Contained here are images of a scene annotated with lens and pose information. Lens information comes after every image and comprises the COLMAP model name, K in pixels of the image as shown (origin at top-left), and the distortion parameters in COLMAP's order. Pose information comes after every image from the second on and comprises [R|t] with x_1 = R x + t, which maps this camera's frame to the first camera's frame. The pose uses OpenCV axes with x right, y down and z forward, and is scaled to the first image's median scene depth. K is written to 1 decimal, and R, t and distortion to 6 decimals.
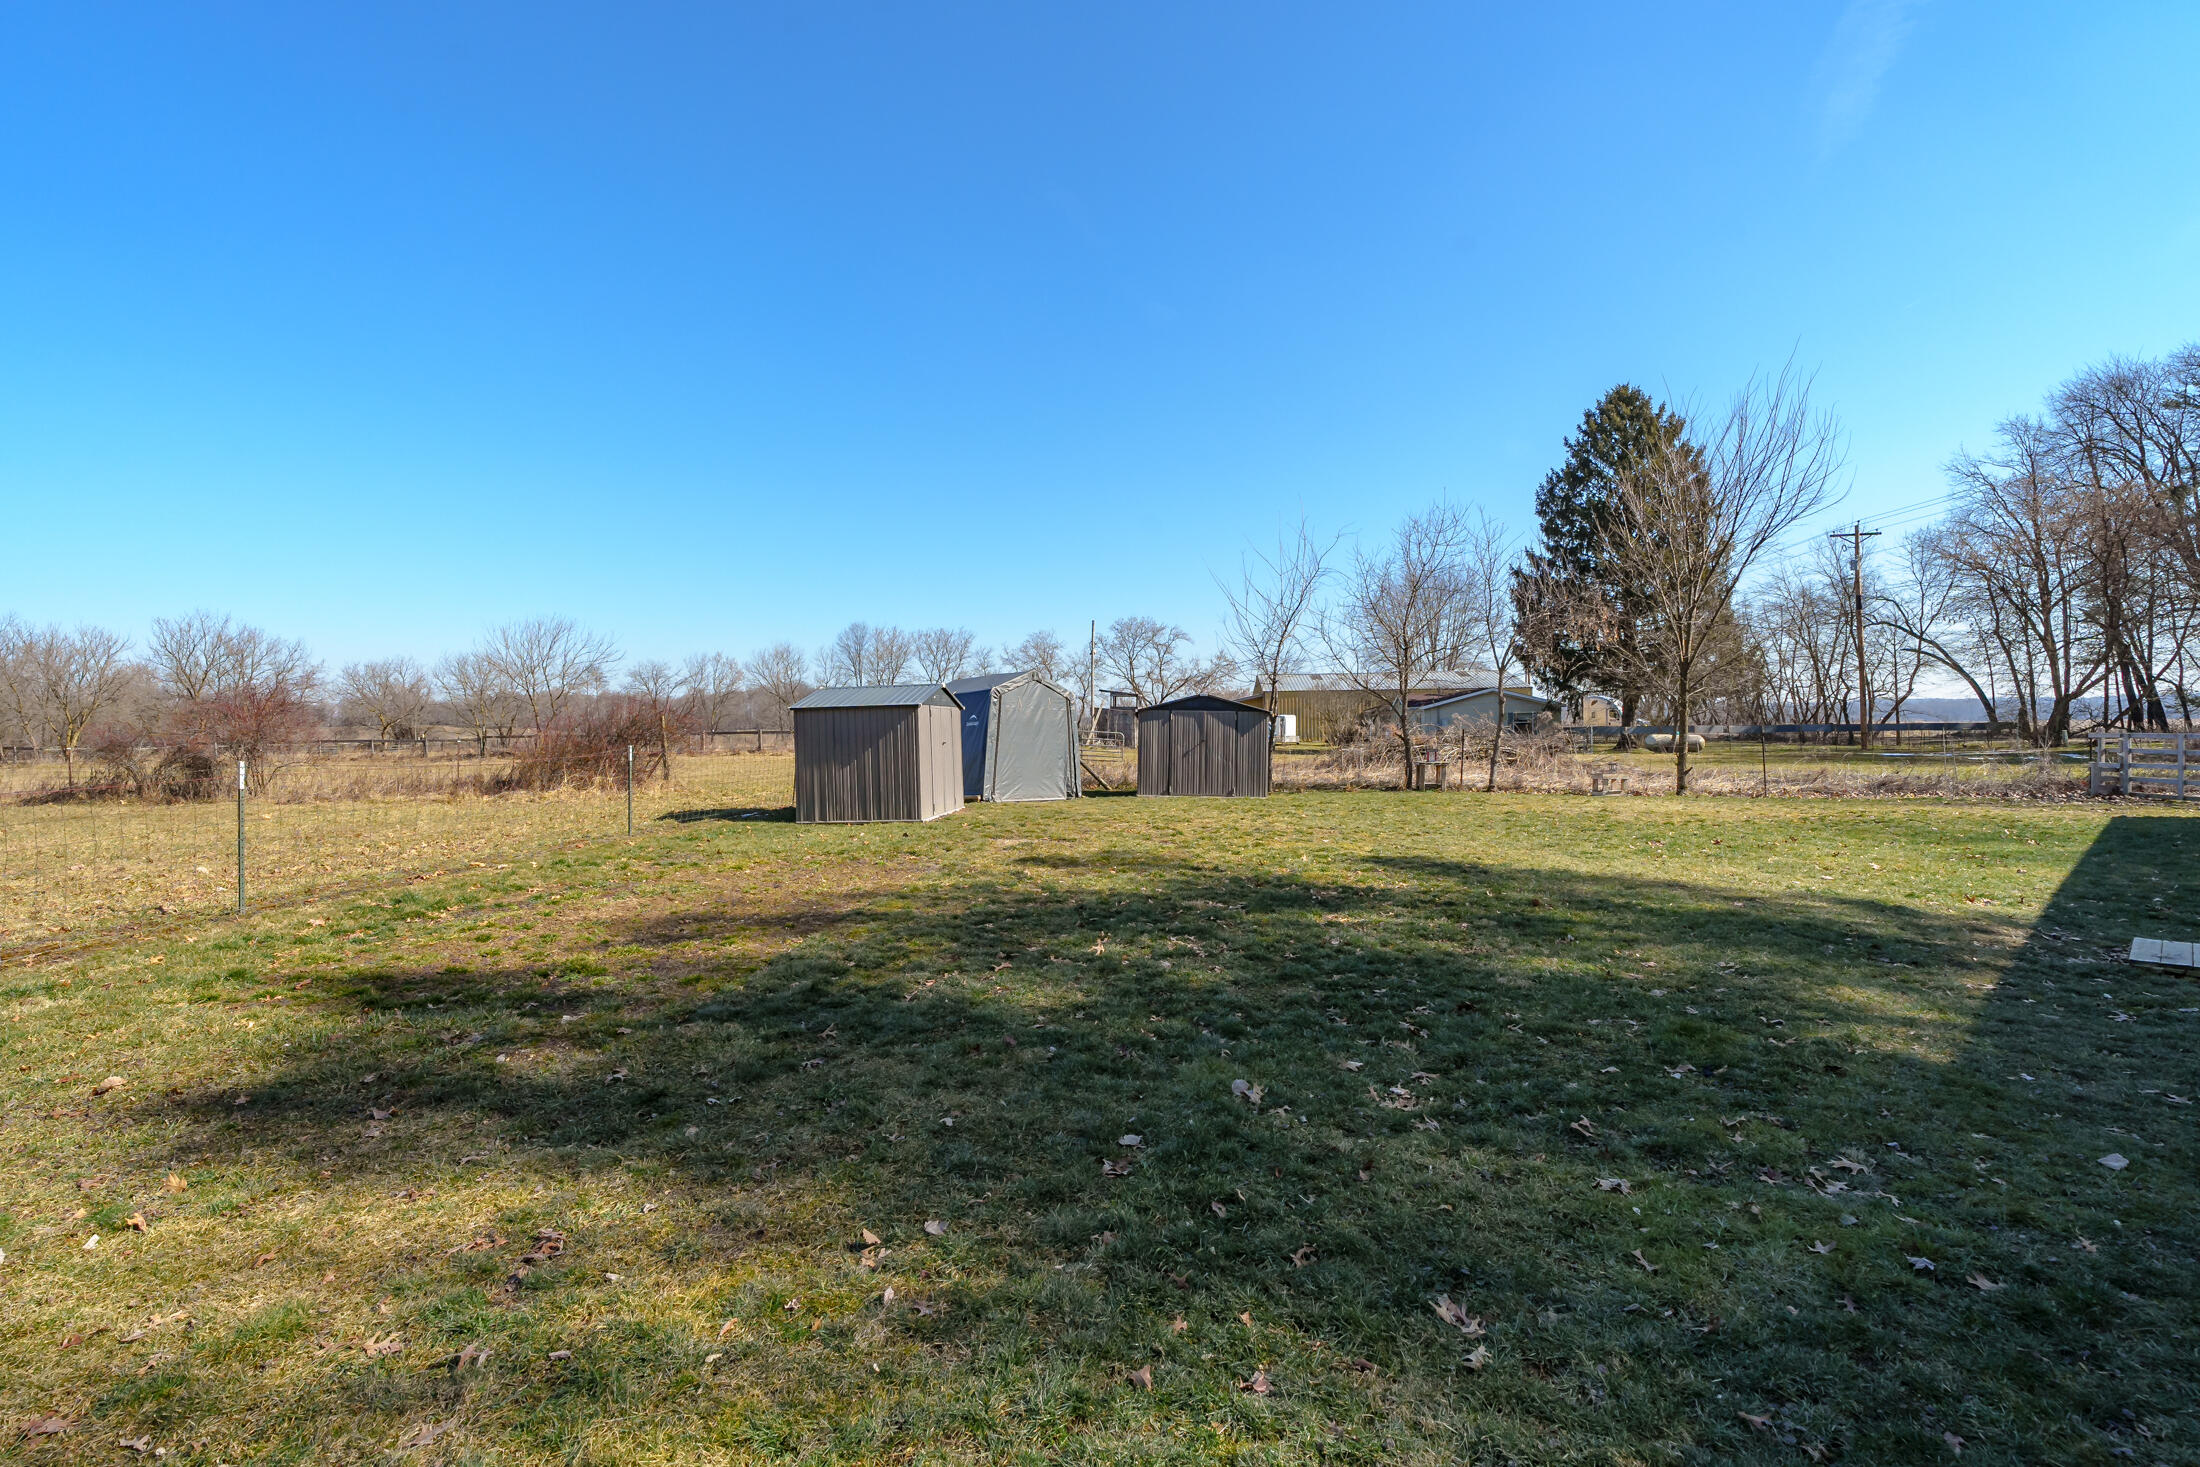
lens RADIAL K [[986.0, 0, 1102.3], [0, 986.0, 736.2], [0, 0, 1]] dist [0.002972, -0.000146]
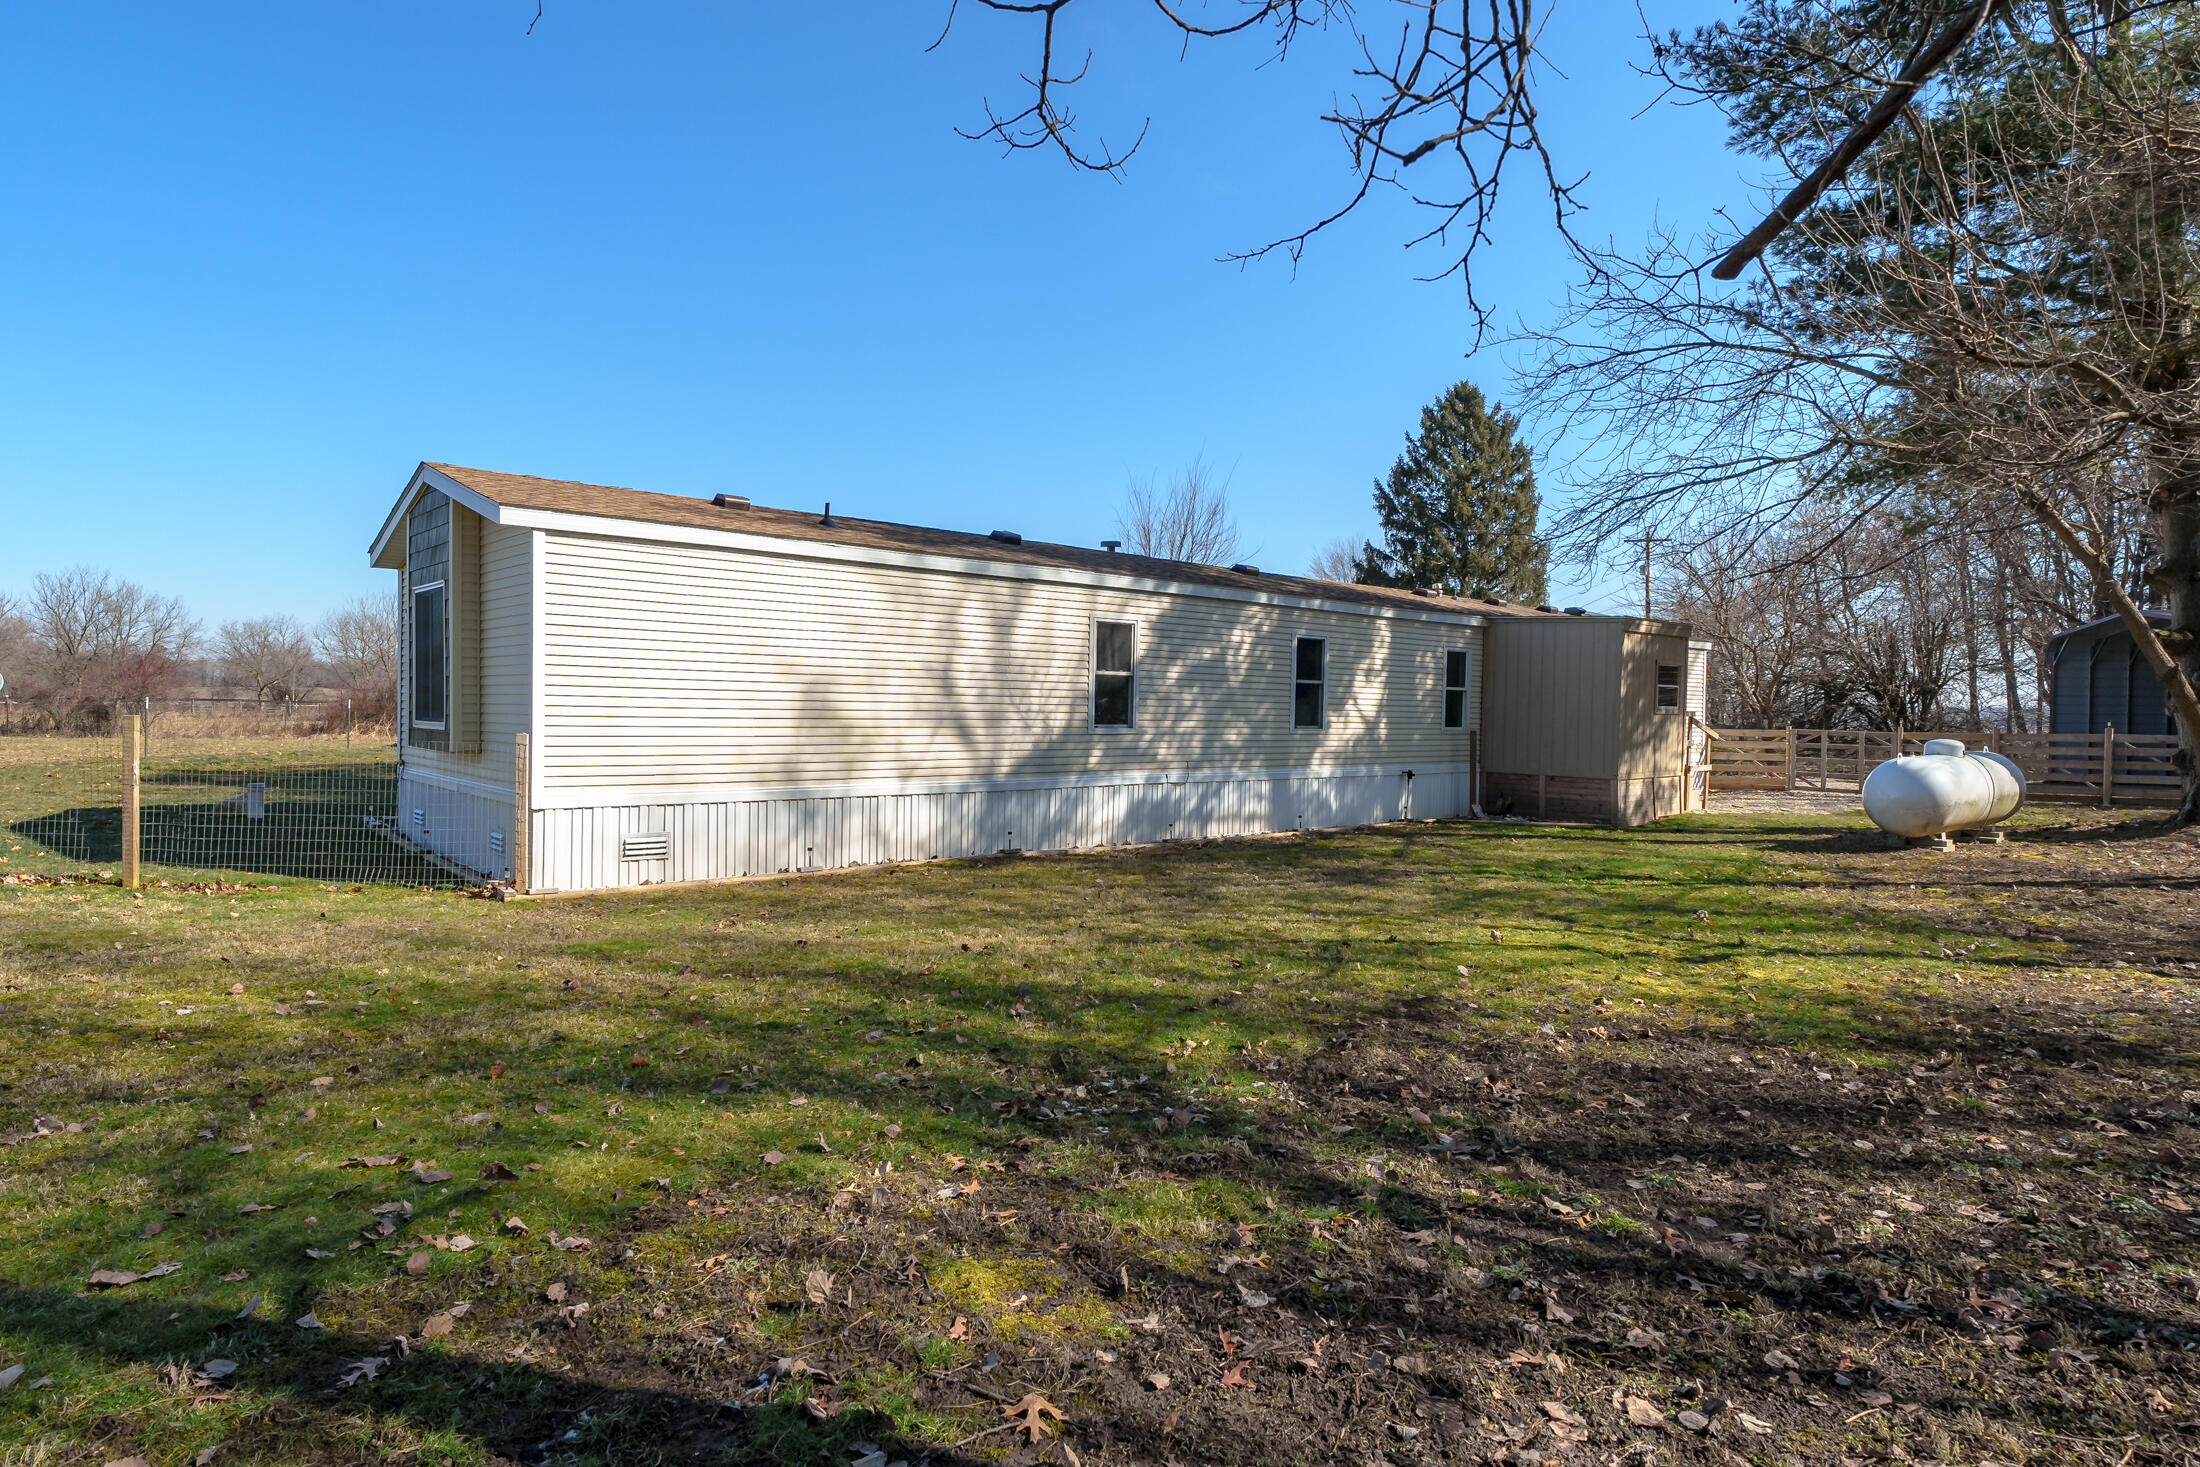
lens RADIAL K [[1191.4, 0, 1094.2], [0, 1191.4, 734.5], [0, 0, 1]] dist [0.004273, 0.000981]
pose [[0.999225, 0.028291, -0.027380, 0.151845], [-0.028024, 0.999556, 0.010096, 0.002028], [0.027654, -0.009321, 0.999574, -0.184506]]
